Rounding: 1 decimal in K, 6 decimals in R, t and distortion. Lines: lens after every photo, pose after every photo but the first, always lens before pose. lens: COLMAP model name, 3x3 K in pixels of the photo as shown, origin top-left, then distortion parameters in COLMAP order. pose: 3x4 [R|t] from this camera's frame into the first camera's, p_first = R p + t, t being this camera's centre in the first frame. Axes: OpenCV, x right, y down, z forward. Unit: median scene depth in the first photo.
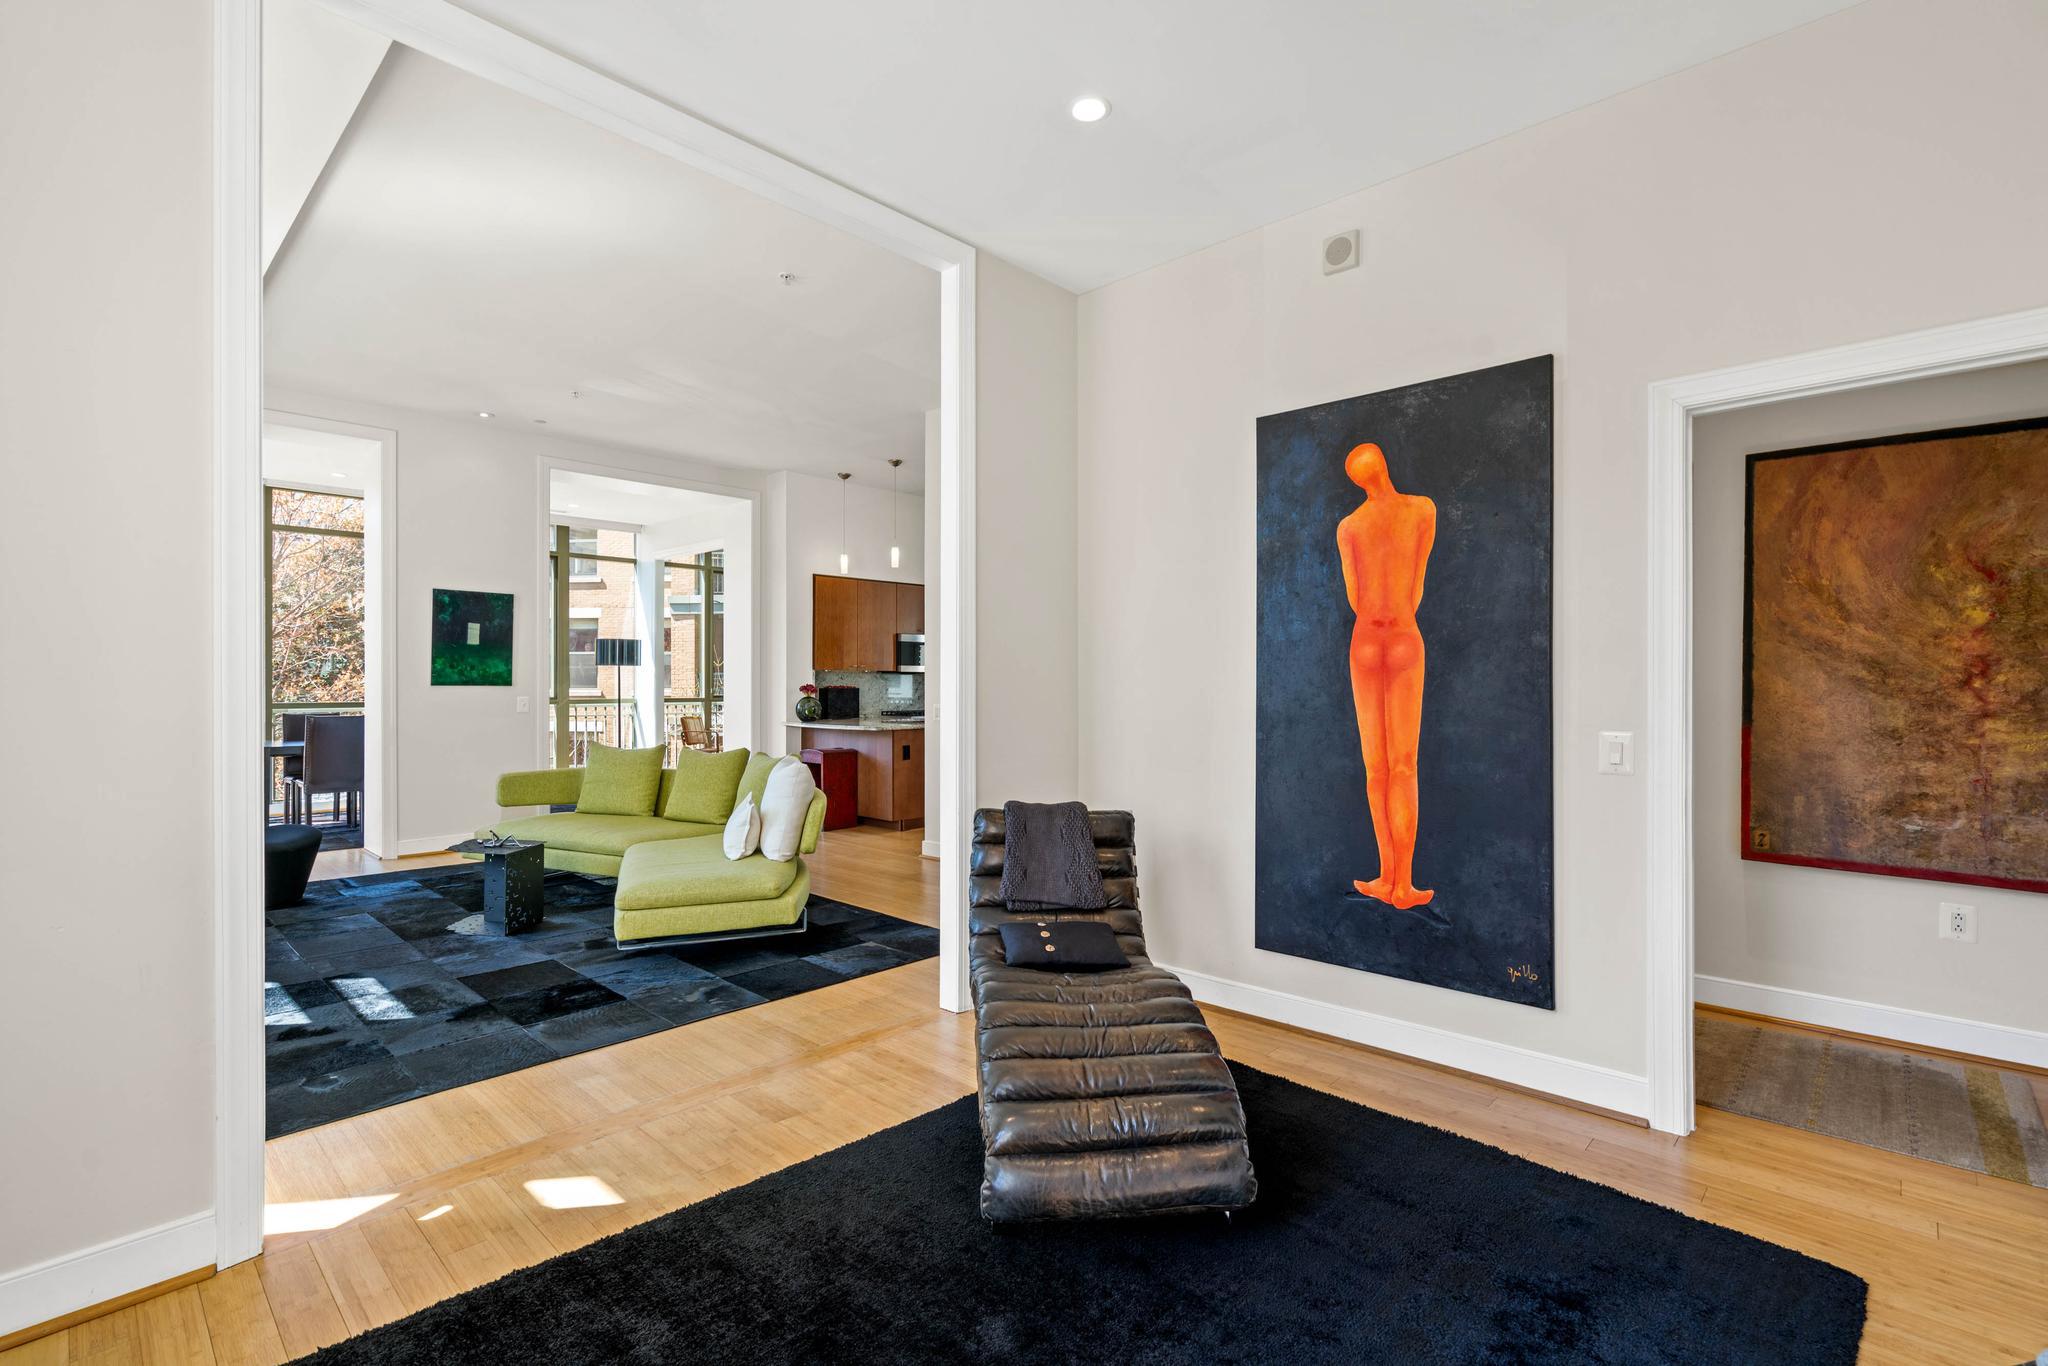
lens RADIAL K [[931.6, 0, 1016.3], [0, 931.6, 681.5], [0, 0, 1]] dist [-0.002054, 0.000243]
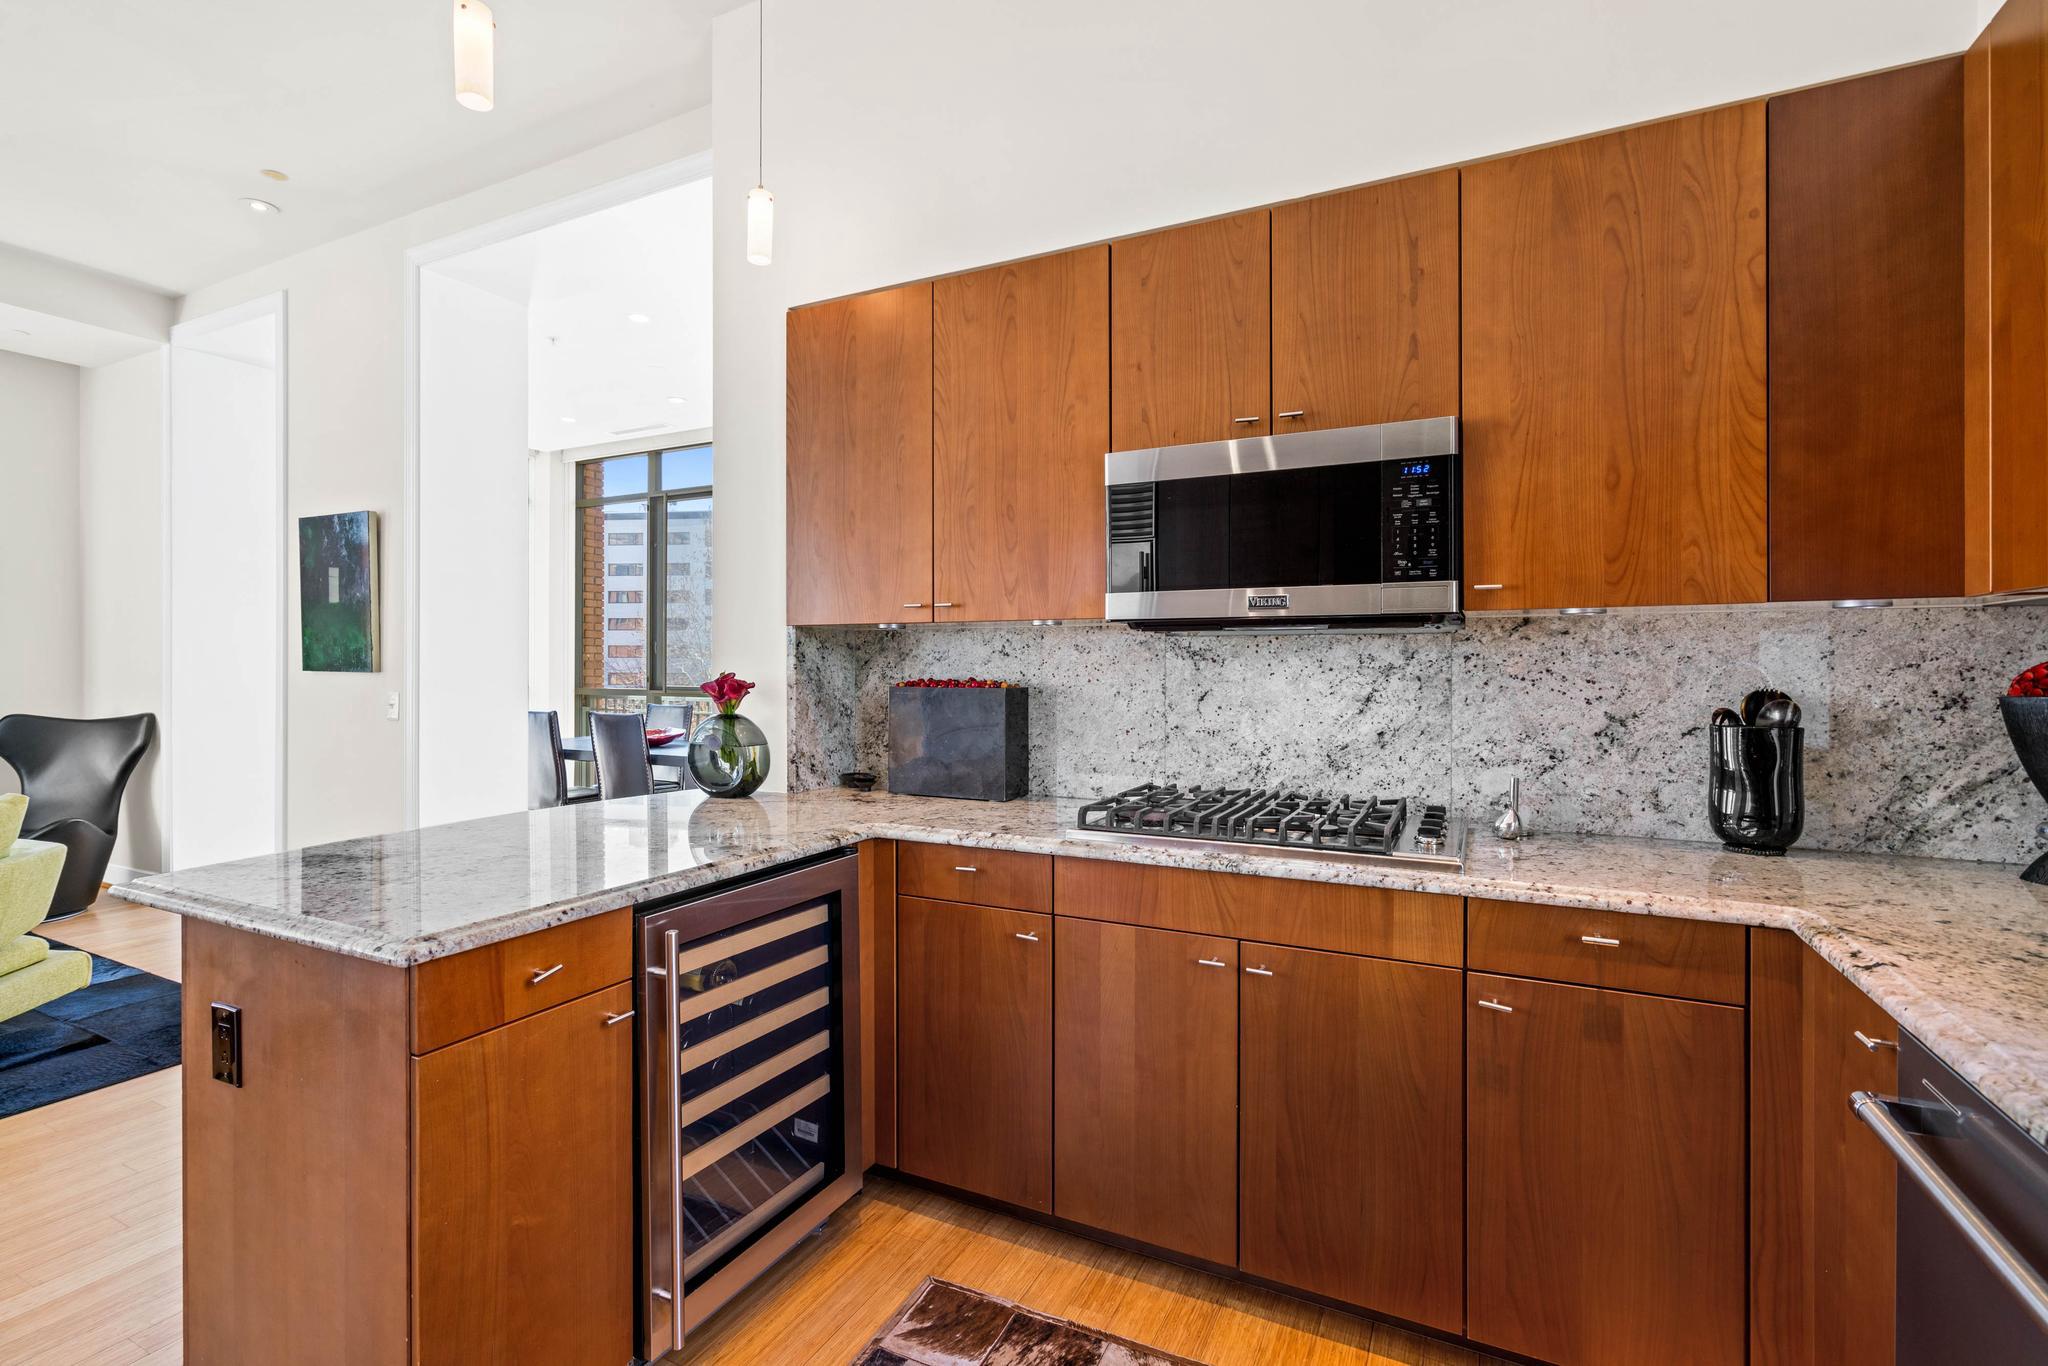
lens RADIAL K [[937.8, 0, 1019.7], [0, 937.8, 667.8], [0, 0, 1]] dist [-0.003575, -0.000195]
pose [[0.292240, 0.003197, -0.956340, 0.272991], [-0.000909, 0.999995, 0.003065, 0.000474], [0.956345, -0.000027, 0.292241, 2.775233]]
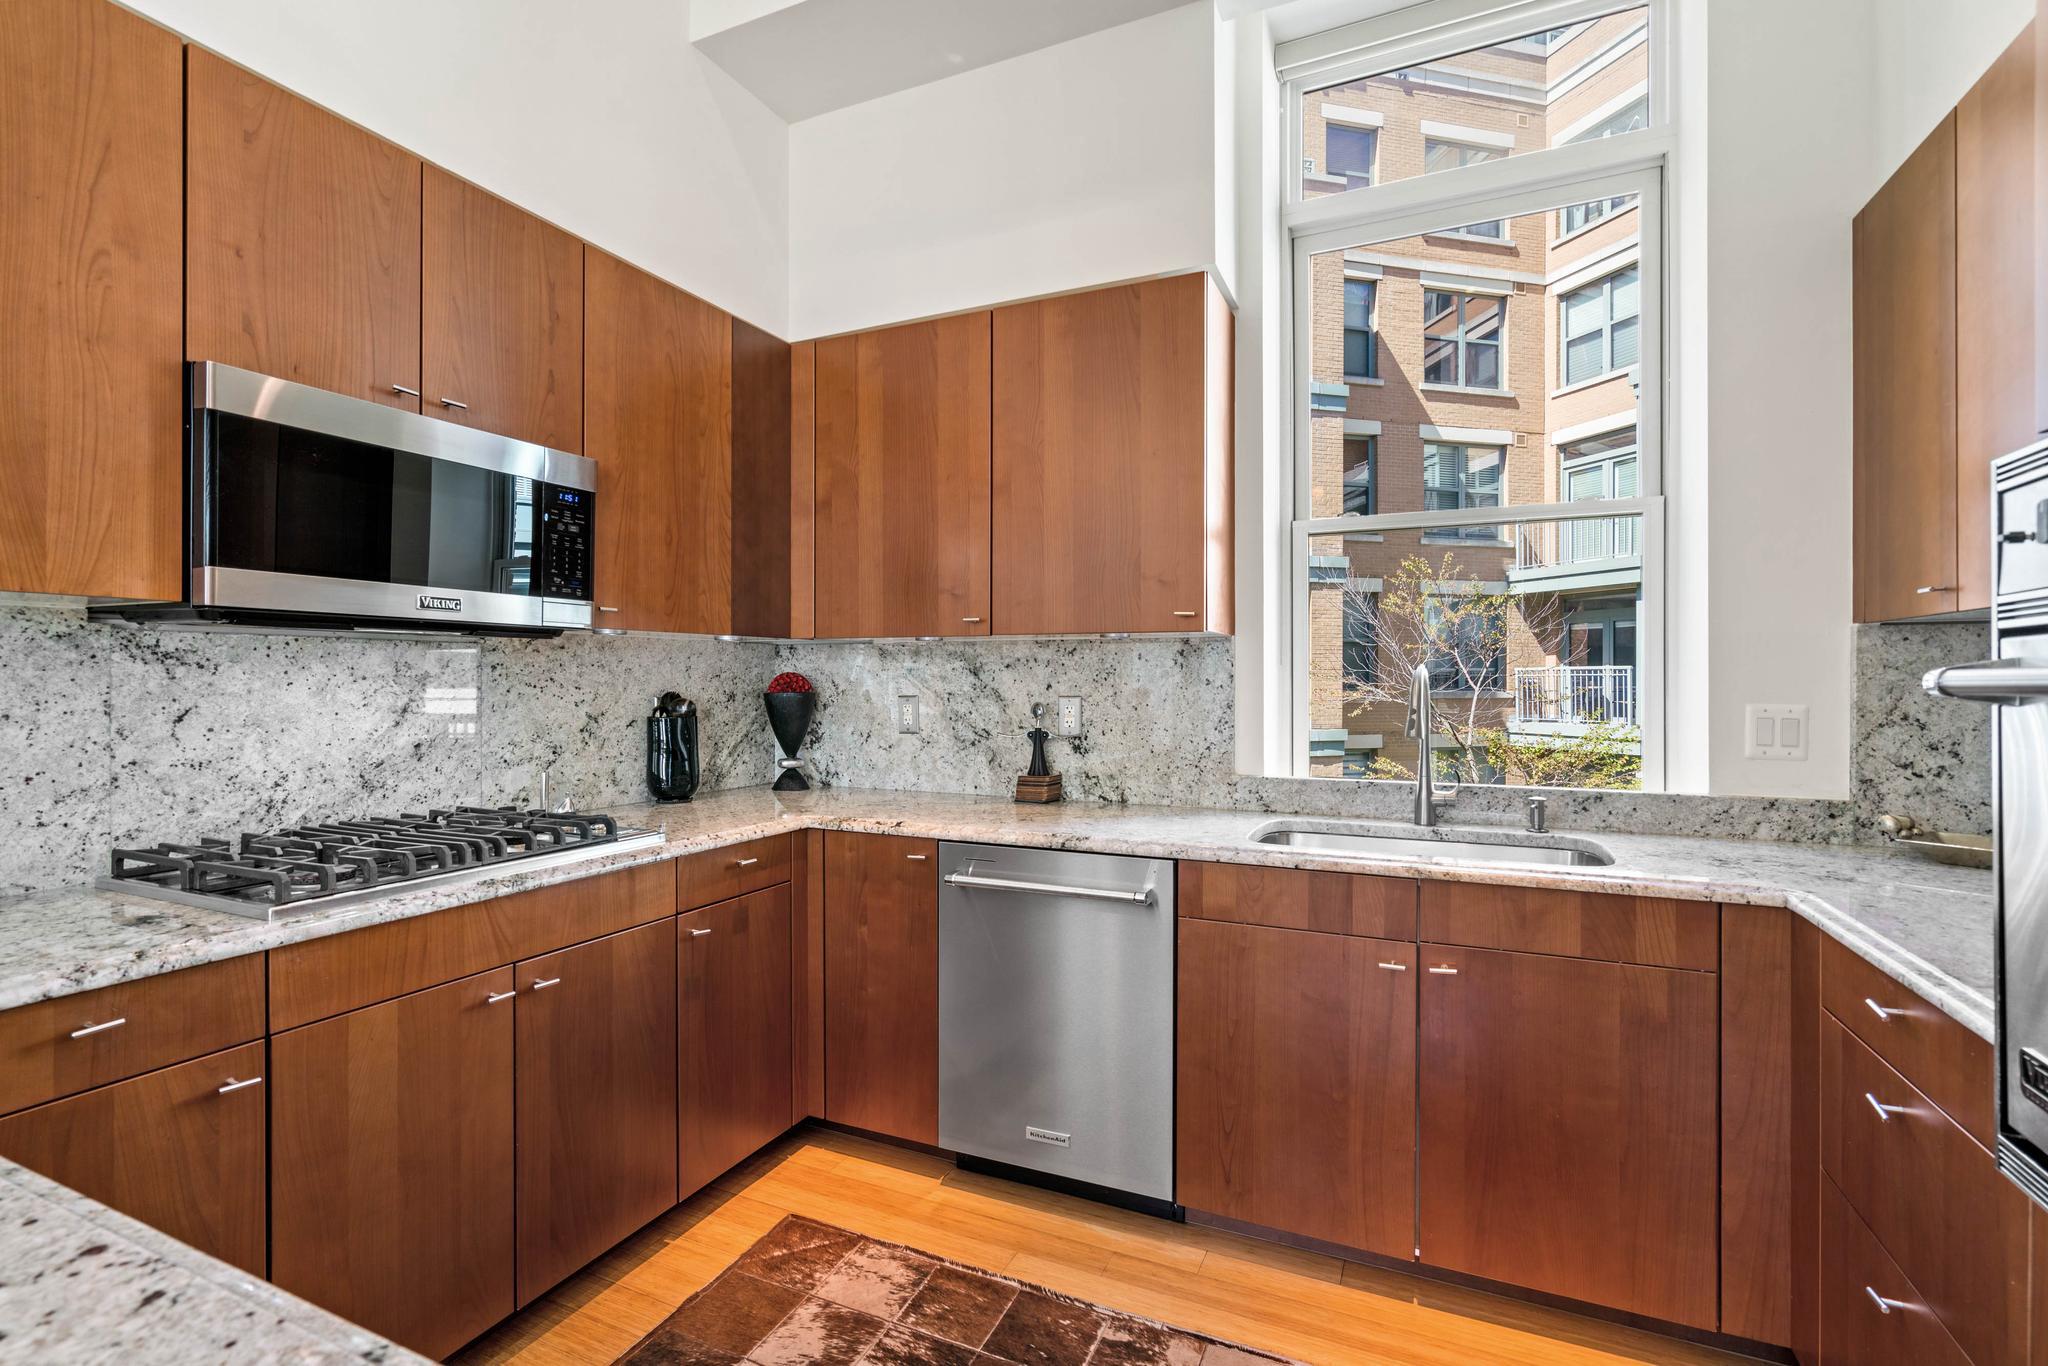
lens RADIAL K [[931.6, 0, 1016.3], [0, 931.6, 681.5], [0, 0, 1]] dist [-0.002054, 0.000243]
pose [[0.946811, 0.002625, 0.321780, -0.140529], [-0.003292, 0.999993, 0.001529, 0.003597], [-0.321774, -0.002507, 0.946813, 2.462907]]
